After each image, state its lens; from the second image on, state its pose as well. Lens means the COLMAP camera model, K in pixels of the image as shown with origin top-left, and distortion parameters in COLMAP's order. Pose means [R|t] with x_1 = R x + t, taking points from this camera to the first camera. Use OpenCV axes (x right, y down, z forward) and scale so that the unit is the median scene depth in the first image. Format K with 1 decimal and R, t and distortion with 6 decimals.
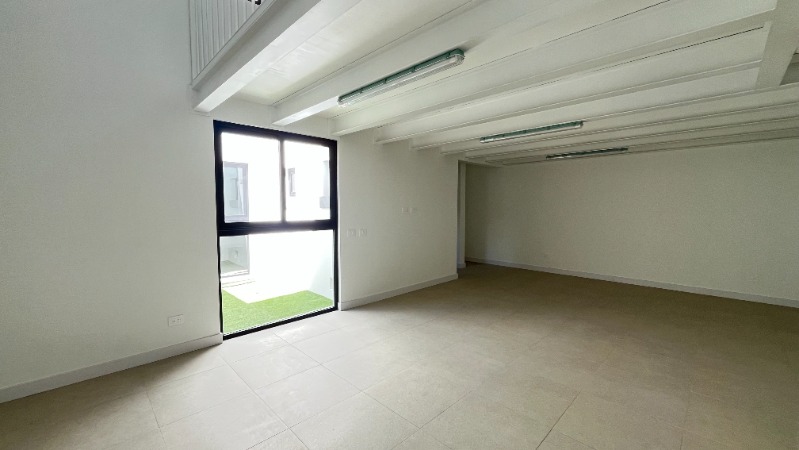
lens RADIAL K [[321.6, 0, 396.8], [0, 321.6, 222.1], [0, 0, 1]] dist [-0.001337, -0.001156]
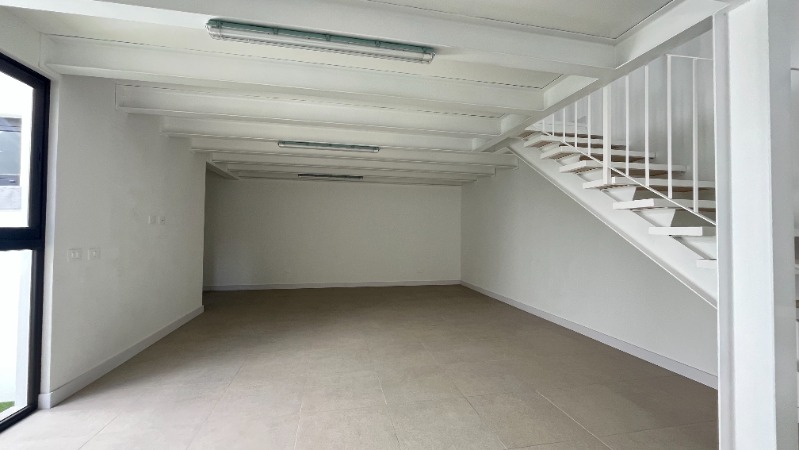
lens RADIAL K [[321.6, 0, 400.7], [0, 321.6, 225.2], [0, 0, 1]] dist [-0.001337, -0.001156]
pose [[0.546412, 0.022785, 0.837207, -0.303961], [0.032845, 0.998278, -0.048605, 0.028989], [-0.836872, 0.054057, 0.544722, 0.241417]]
